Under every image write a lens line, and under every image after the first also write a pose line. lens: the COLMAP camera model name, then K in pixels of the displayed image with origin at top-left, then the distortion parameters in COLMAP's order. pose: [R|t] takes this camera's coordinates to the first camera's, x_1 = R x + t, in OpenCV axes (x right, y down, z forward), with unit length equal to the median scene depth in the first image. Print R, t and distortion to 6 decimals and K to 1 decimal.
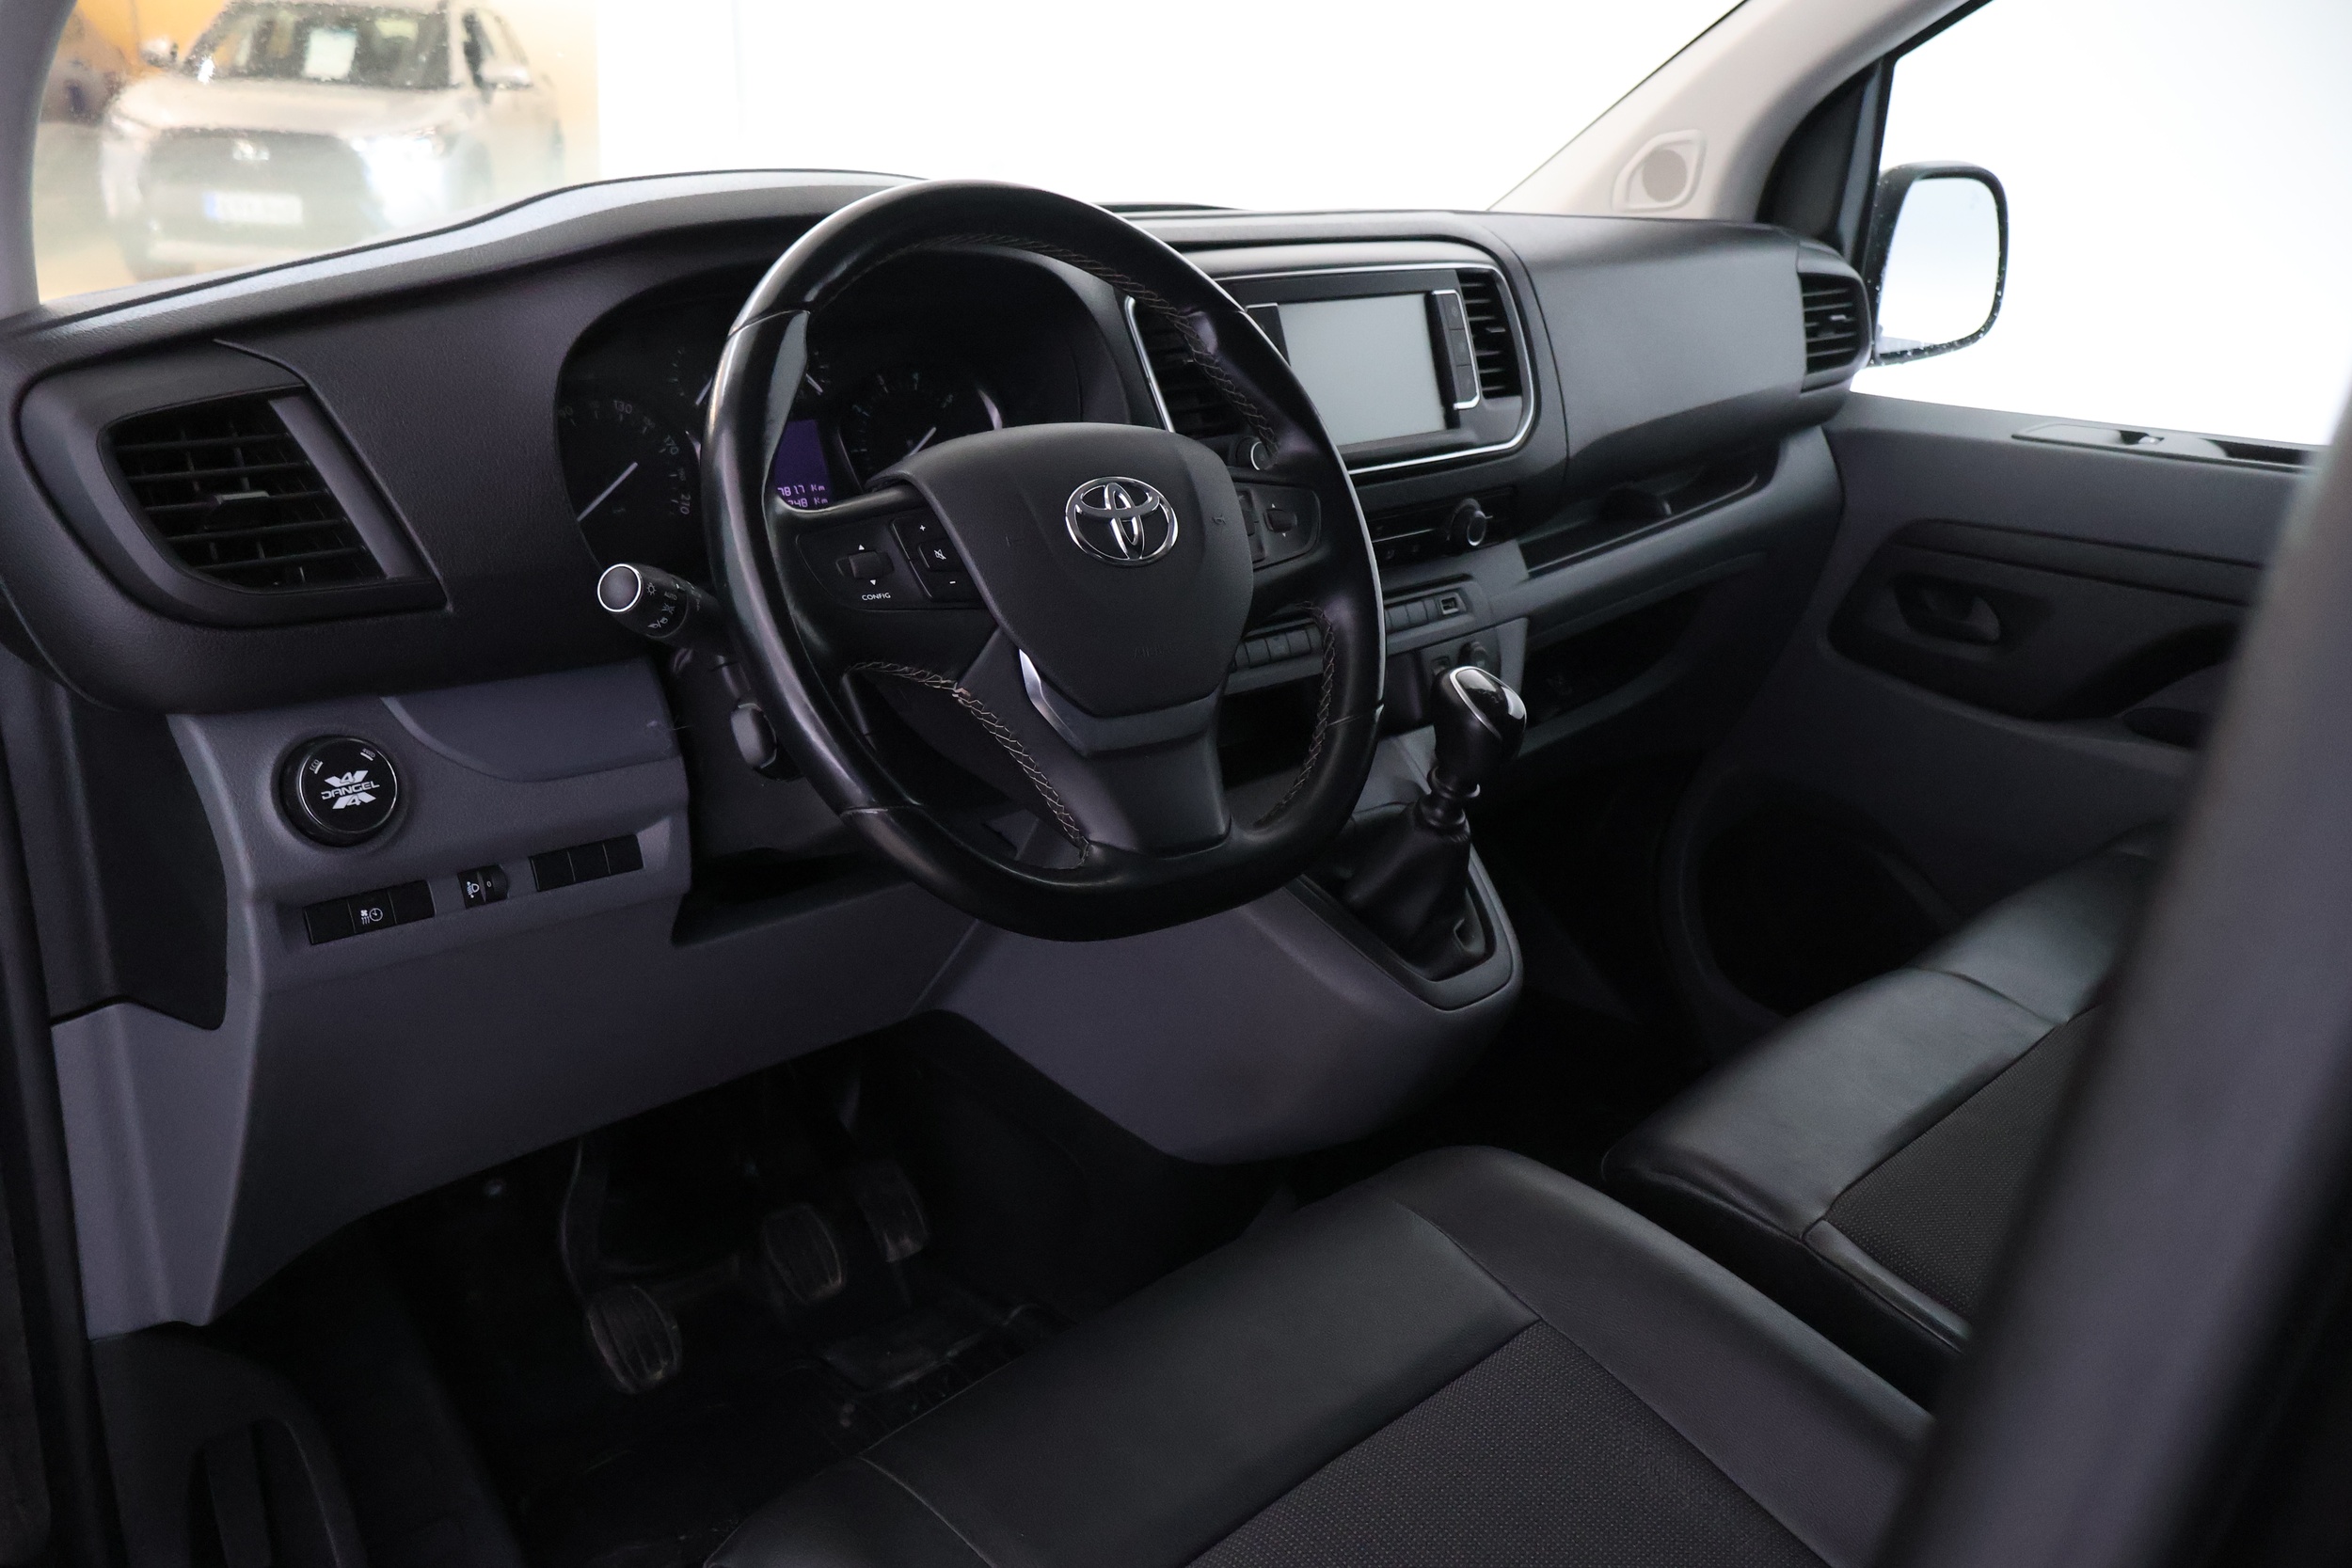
lens RADIAL K [[1994.5, 0, 1170.6], [0, 1994.5, 860.5], [0, 0, 1]] dist [-0.023166, -0.004823]
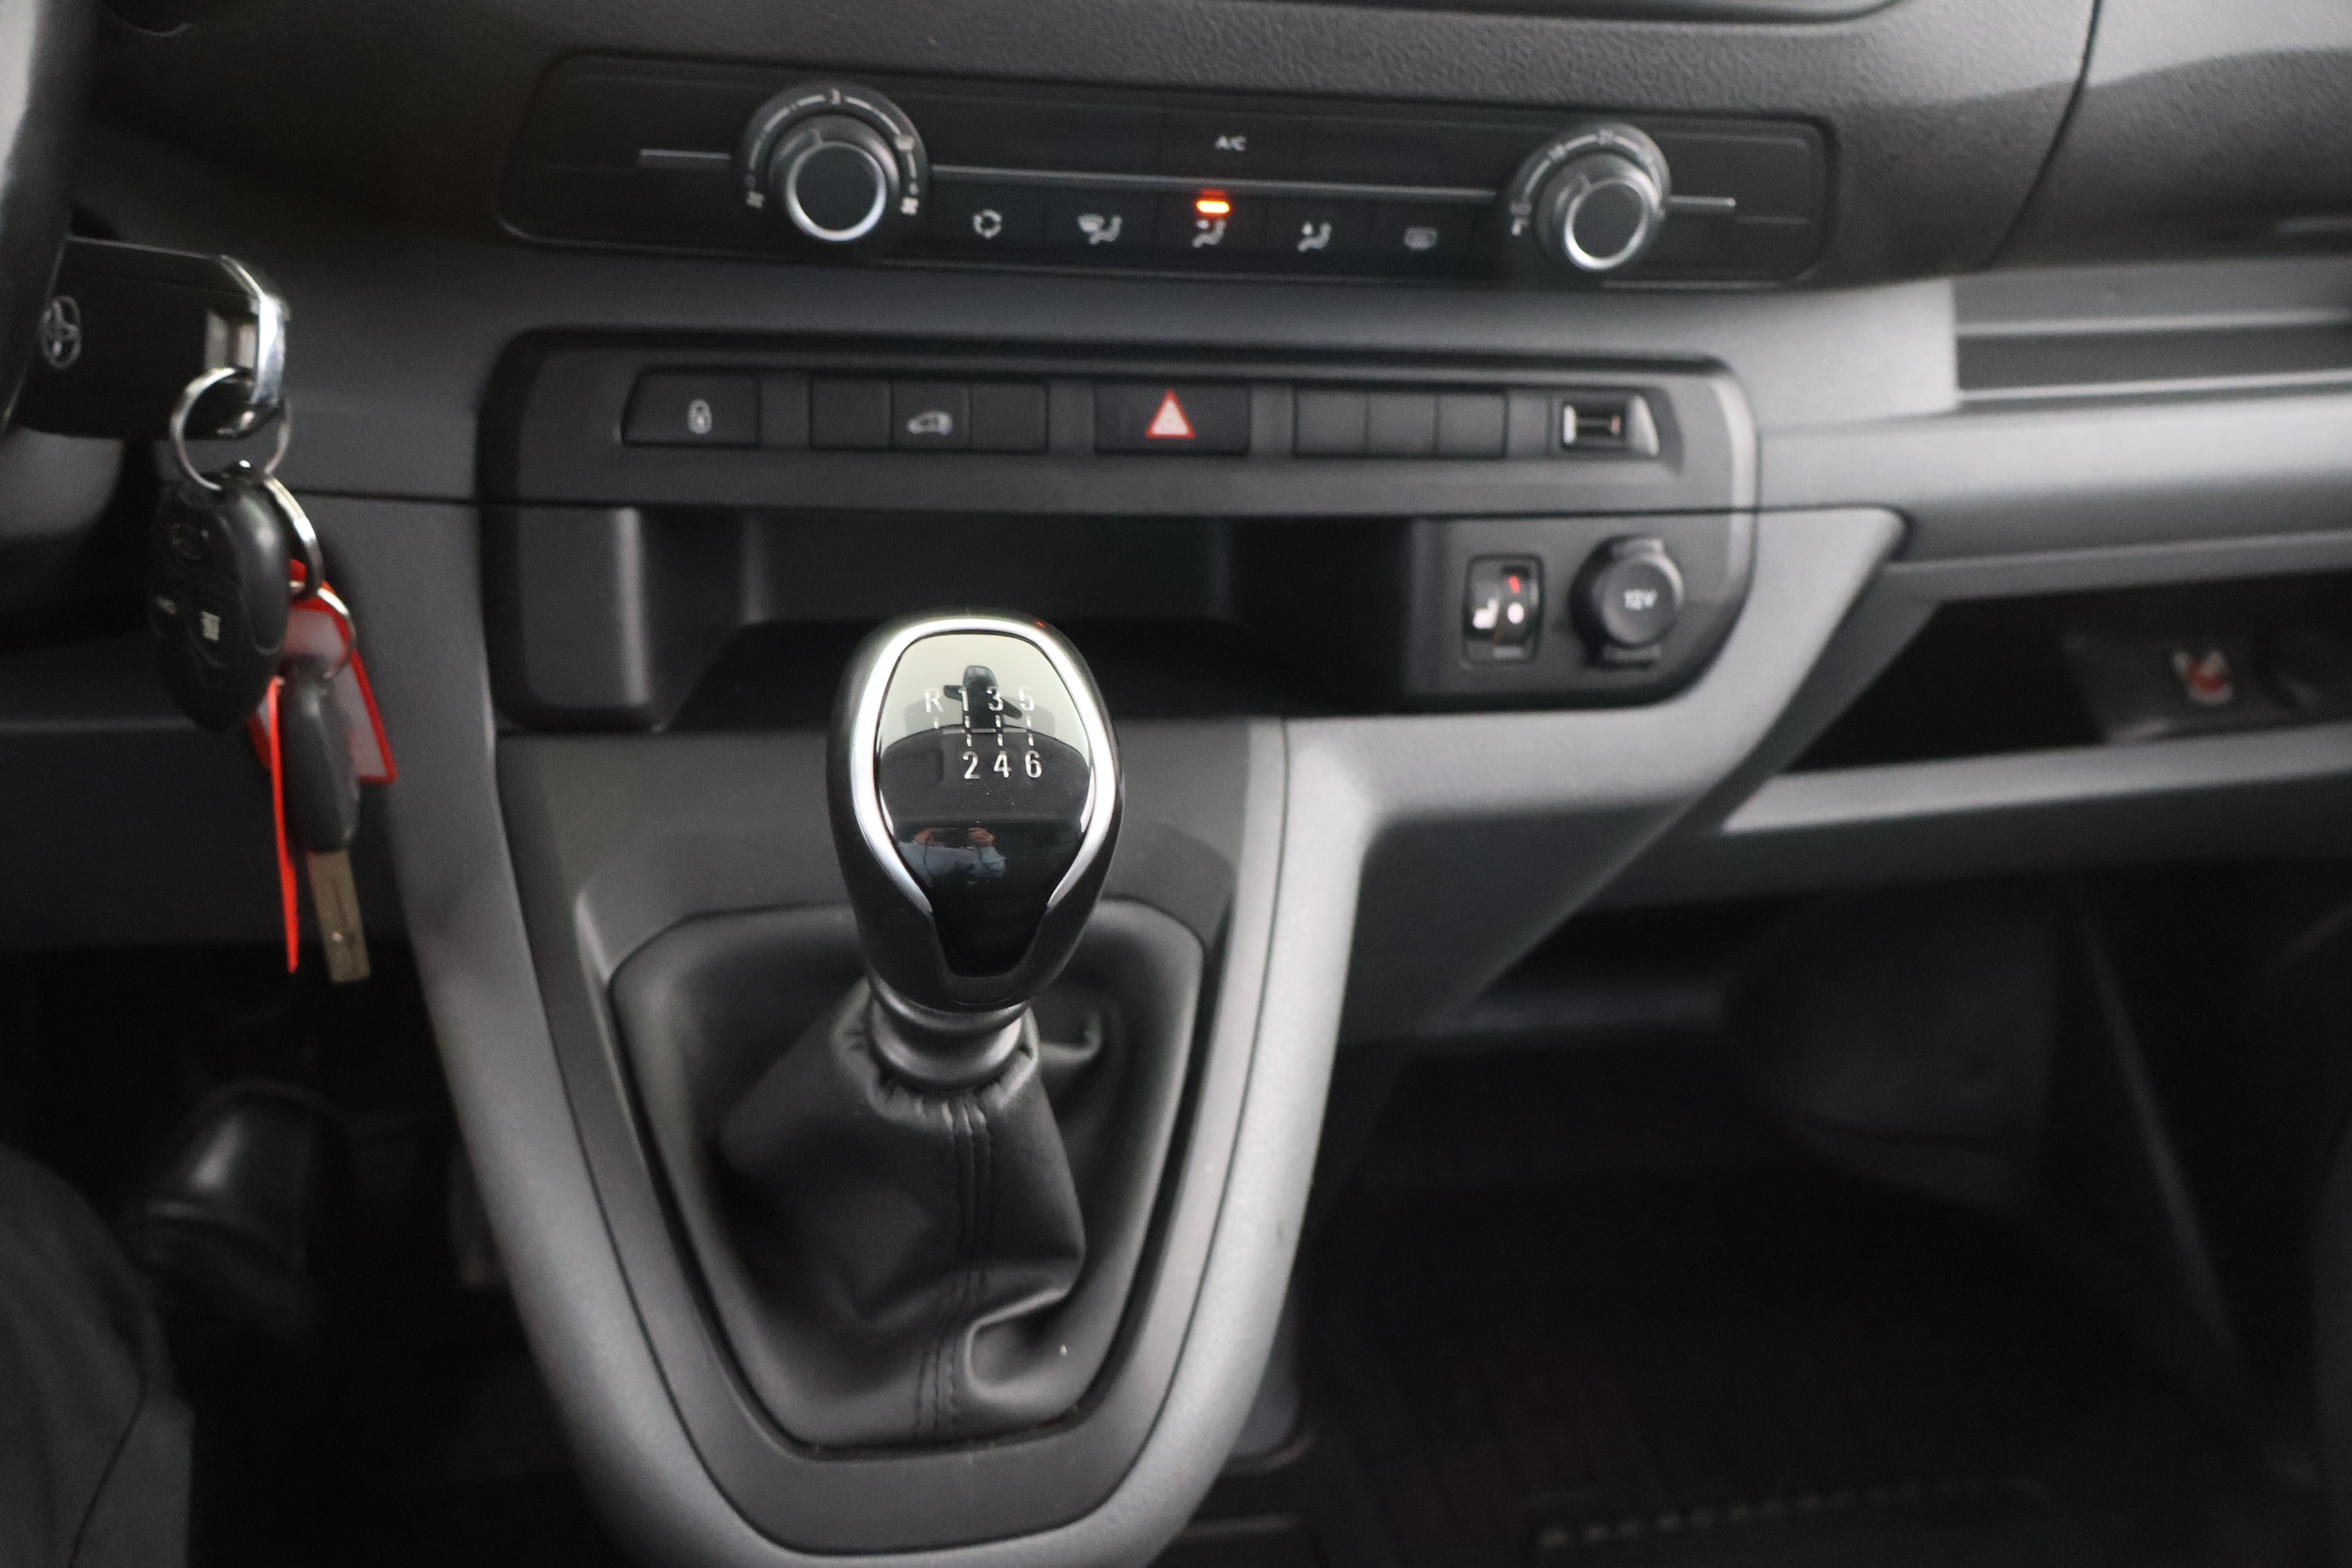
lens RADIAL K [[1994.5, 0, 1170.6], [0, 1994.5, 860.5], [0, 0, 1]] dist [-0.023166, -0.004823]
pose [[0.847852, 0.337555, -0.408905, 0.385123], [-0.262788, 0.937314, 0.228878, -0.177536], [0.460532, -0.086599, 0.883409, 0.958975]]
